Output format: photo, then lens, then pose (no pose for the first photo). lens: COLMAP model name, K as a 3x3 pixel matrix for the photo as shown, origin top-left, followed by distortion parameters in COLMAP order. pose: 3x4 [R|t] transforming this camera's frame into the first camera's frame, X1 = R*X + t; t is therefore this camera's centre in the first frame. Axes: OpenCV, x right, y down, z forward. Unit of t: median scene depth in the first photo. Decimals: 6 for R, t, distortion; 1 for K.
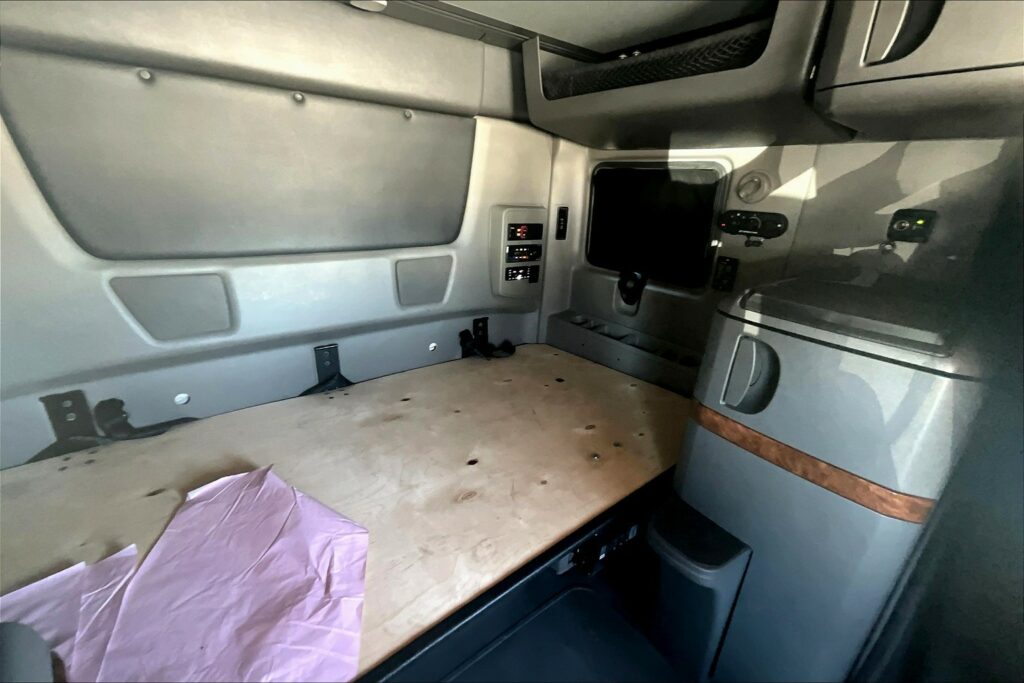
lens RADIAL K [[416.4, 0, 515.7], [0, 416.4, 339.9], [0, 0, 1]] dist [0.004773, -0.001900]
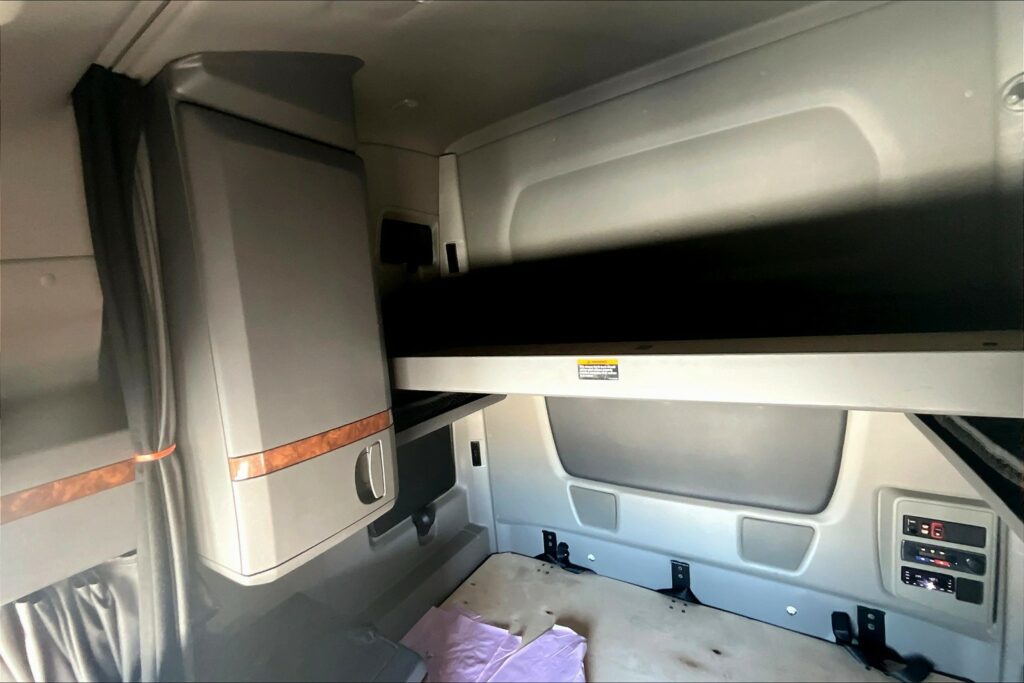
lens RADIAL K [[416.4, 0, 512.1], [0, 416.4, 342.9], [0, 0, 1]] dist [0.004773, -0.001900]
pose [[0.350355, 0.012494, -0.936534, 0.585564], [-0.233896, 0.969398, -0.074567, -0.450848], [0.906942, 0.245176, 0.342556, -0.064820]]
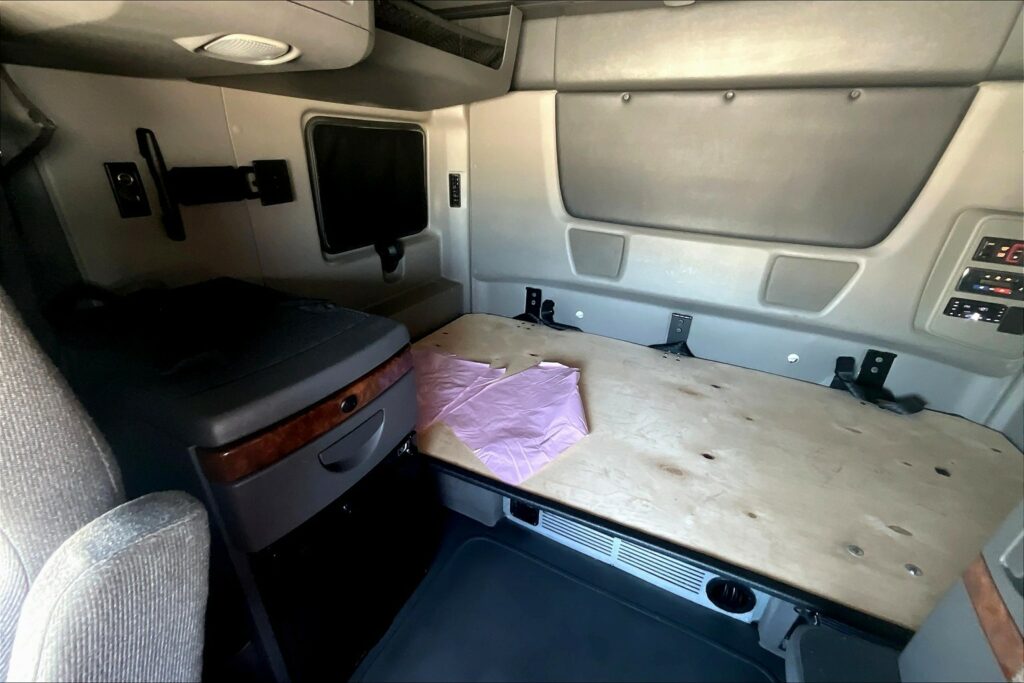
lens RADIAL K [[416.4, 0, 512.6], [0, 416.4, 340.7], [0, 0, 1]] dist [0.004773, -0.001900]
pose [[0.435101, 0.354868, -0.827500, 0.339158], [-0.328884, 0.918188, 0.220831, -0.022714], [0.838166, 0.176067, 0.516215, 0.034516]]
